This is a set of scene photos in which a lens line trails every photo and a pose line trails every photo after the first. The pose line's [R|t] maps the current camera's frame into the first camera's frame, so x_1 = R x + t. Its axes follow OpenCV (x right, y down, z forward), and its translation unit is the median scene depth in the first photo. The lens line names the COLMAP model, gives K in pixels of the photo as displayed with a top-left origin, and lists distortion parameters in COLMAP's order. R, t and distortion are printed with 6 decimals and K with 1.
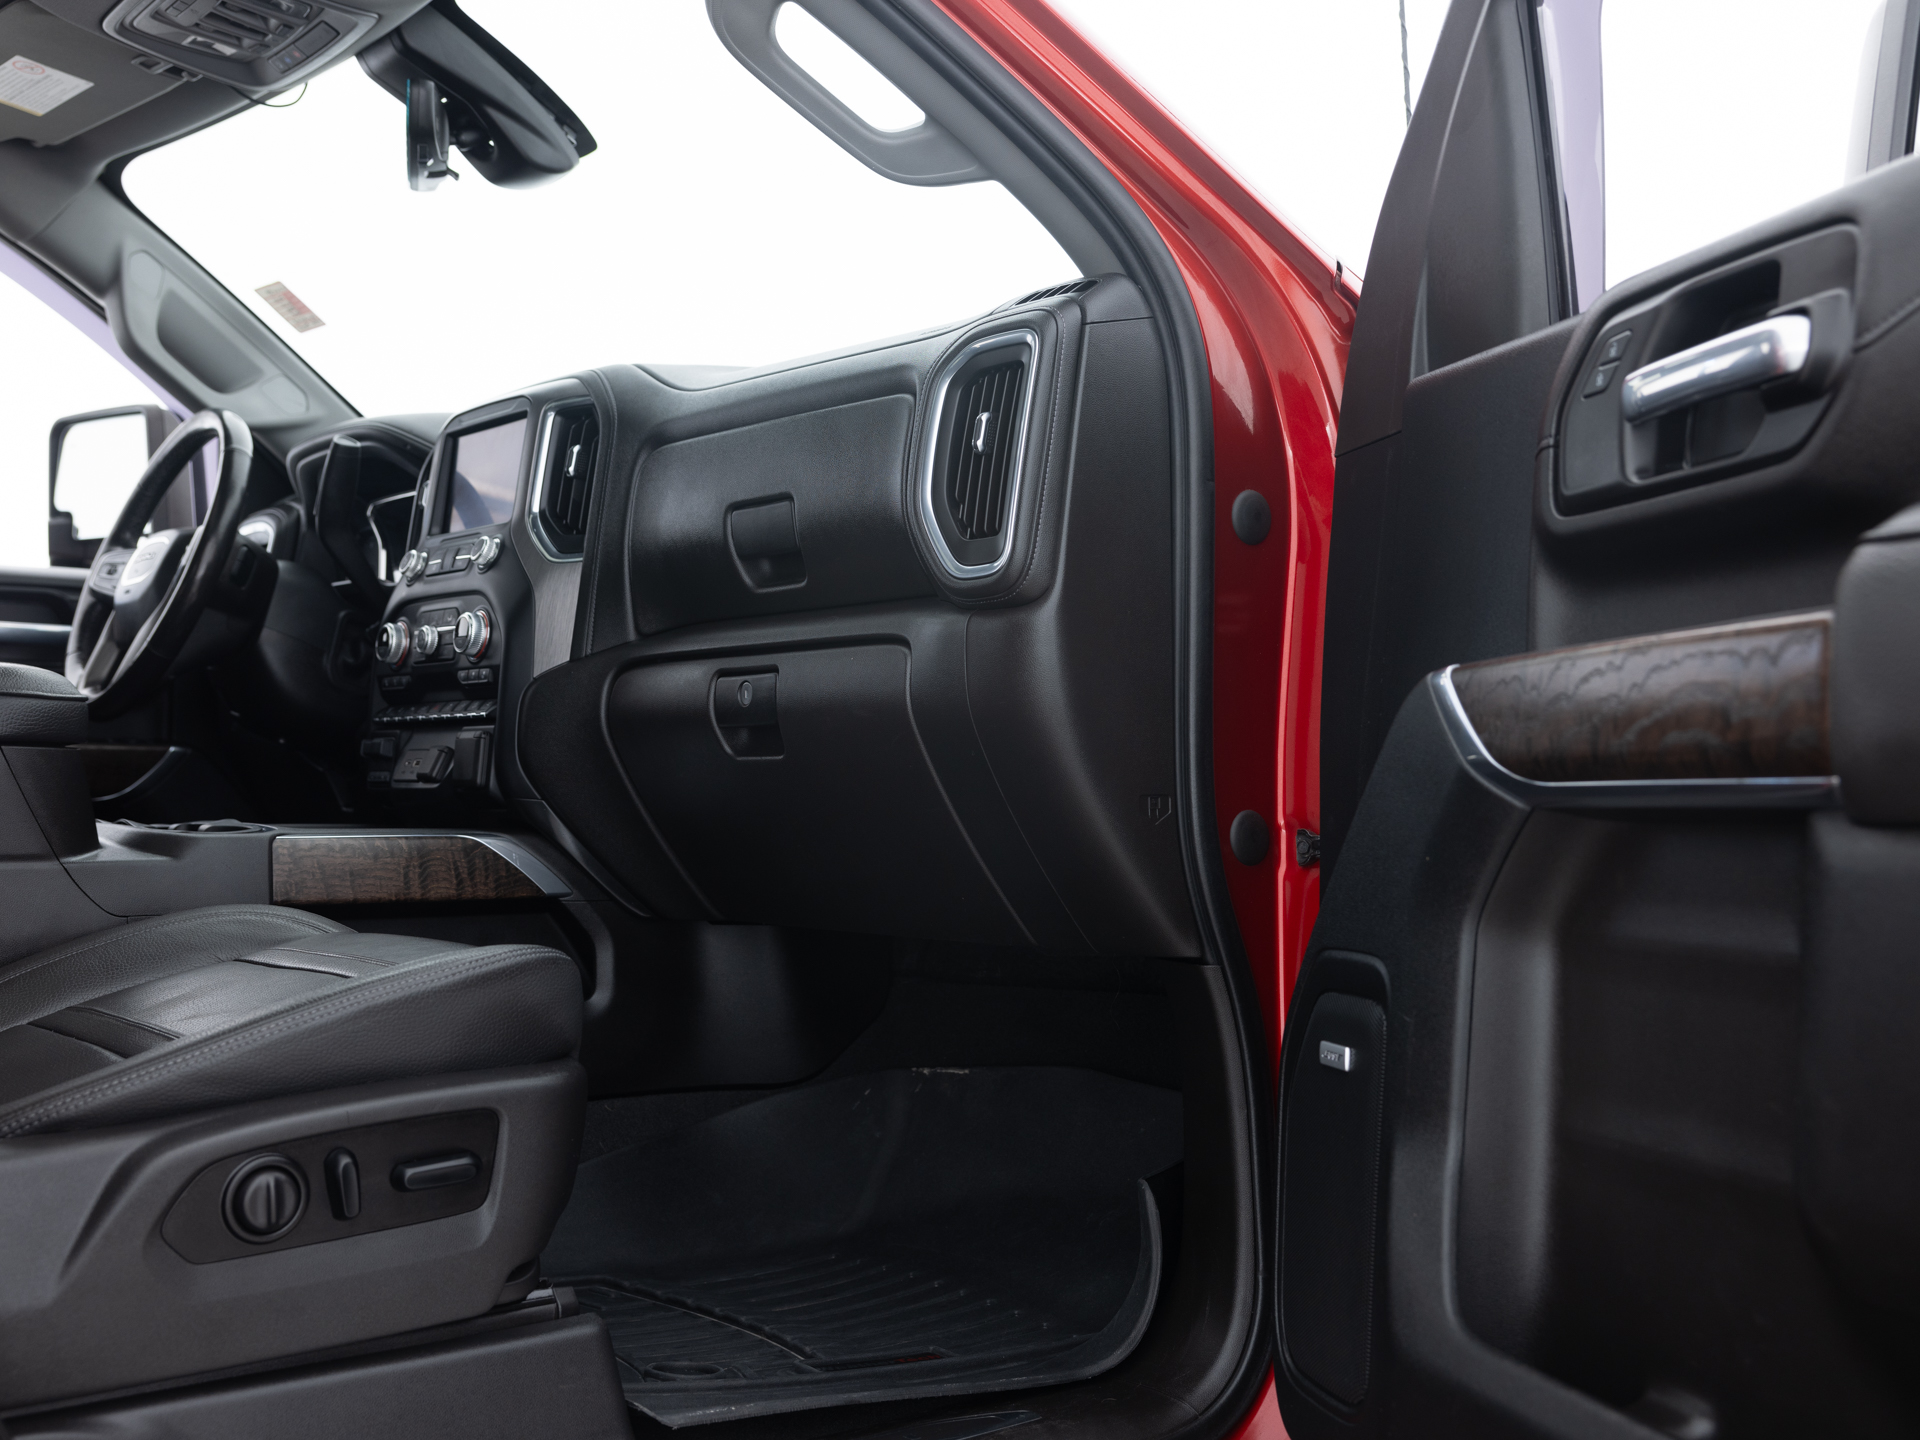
lens RADIAL K [[2140.4, 0, 960.0], [0, 2140.4, 720.0], [0, 0, 1]] dist [0.010271, 0.022855]
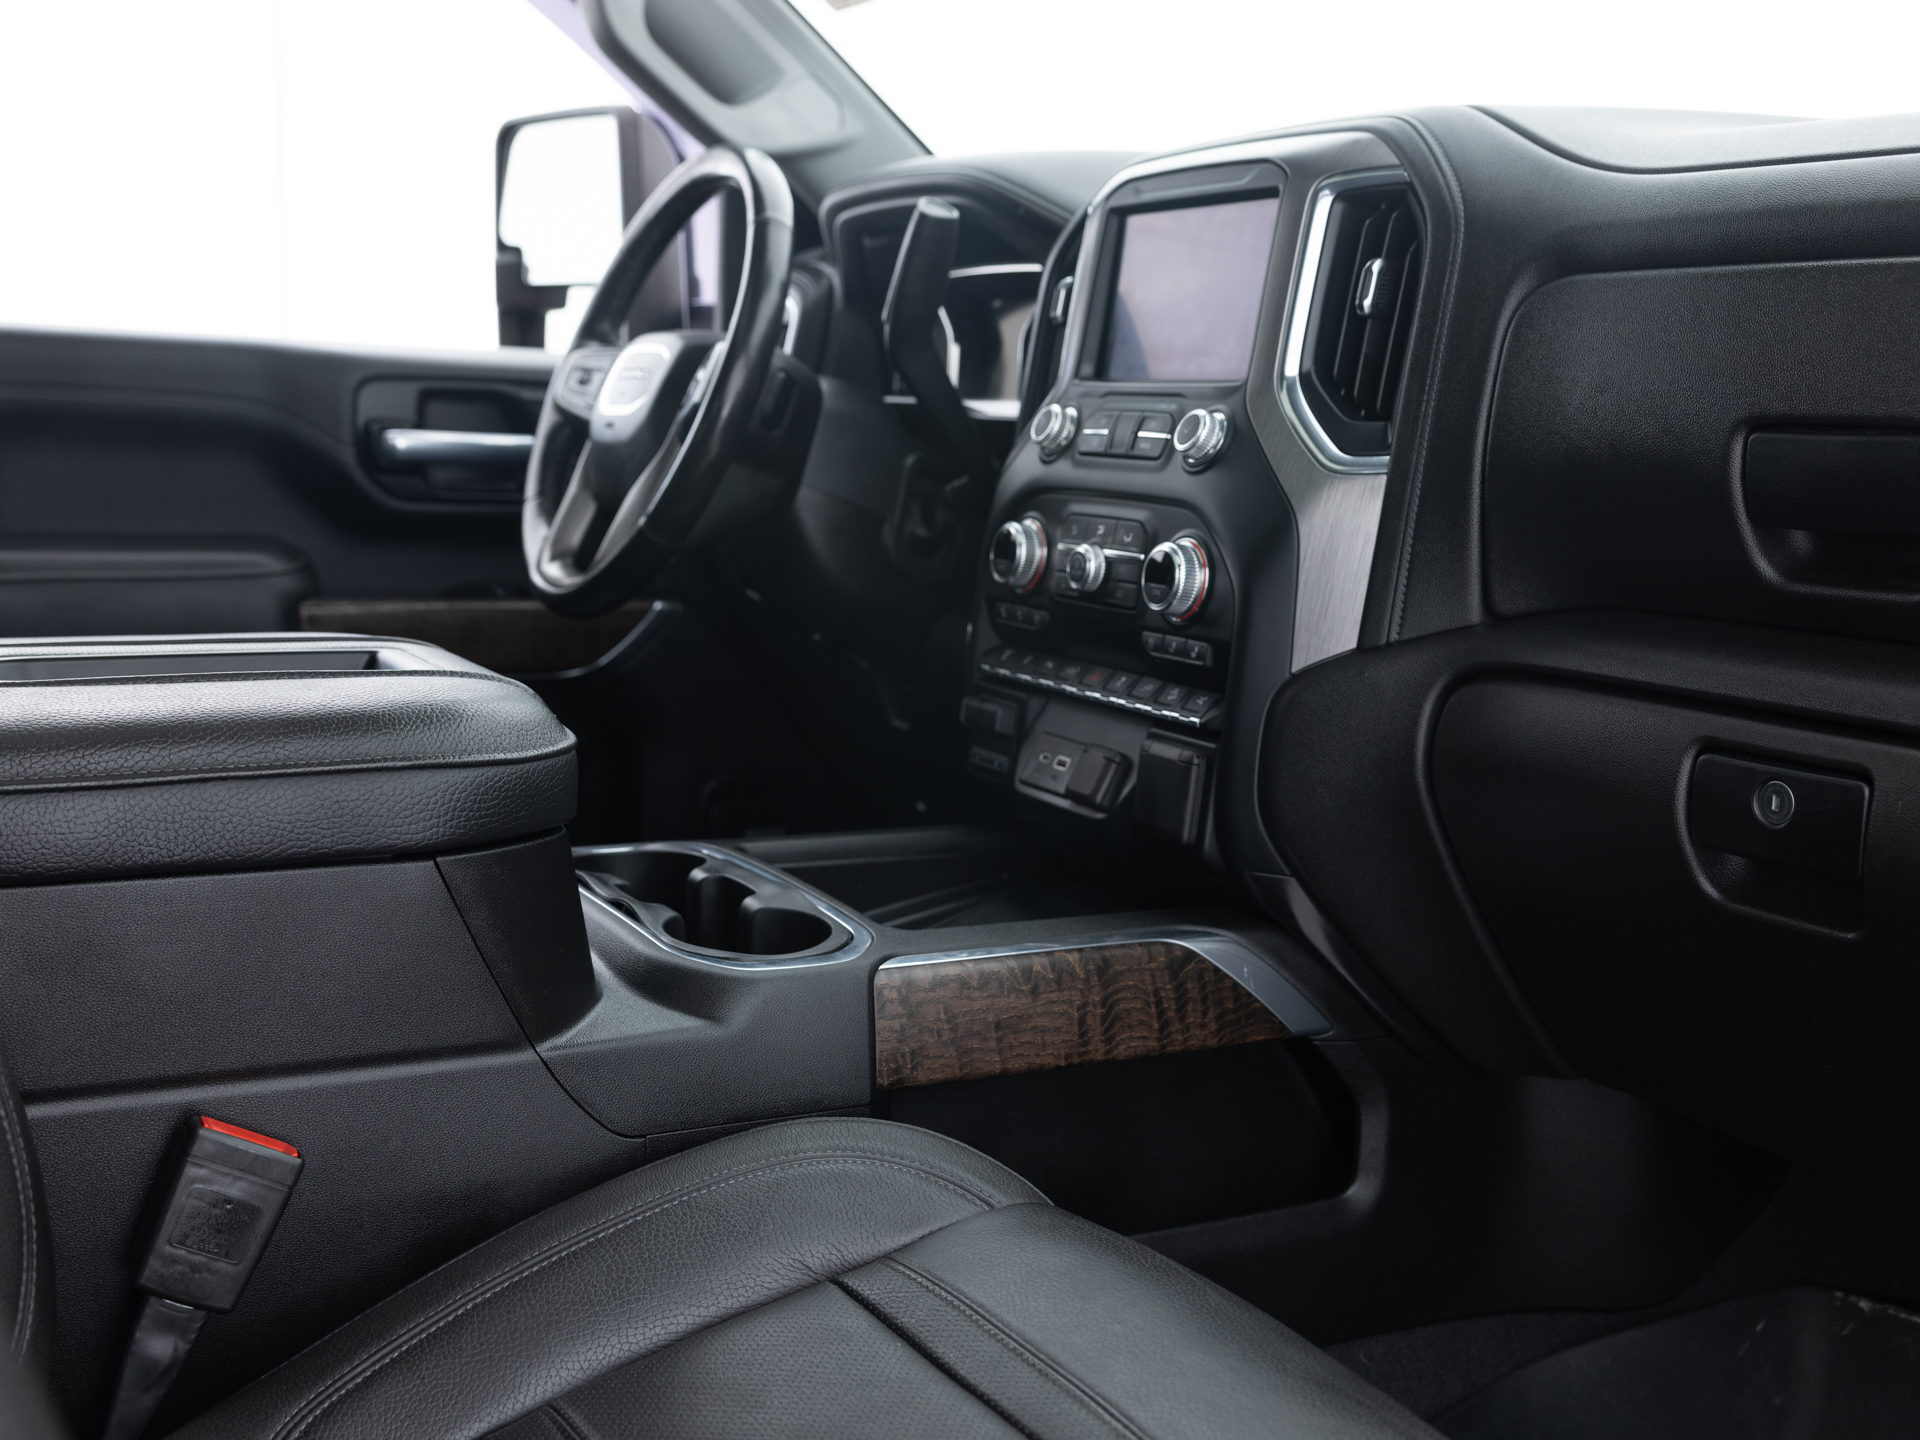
lens RADIAL K [[2140.4, 0, 960.0], [0, 2140.4, 720.0], [0, 0, 1]] dist [0.010271, 0.022855]
pose [[0.982374, 0.060944, -0.176710, -0.172381], [-0.030659, 0.985088, 0.169299, -0.096410], [0.184392, -0.160897, 0.969593, 0.390514]]
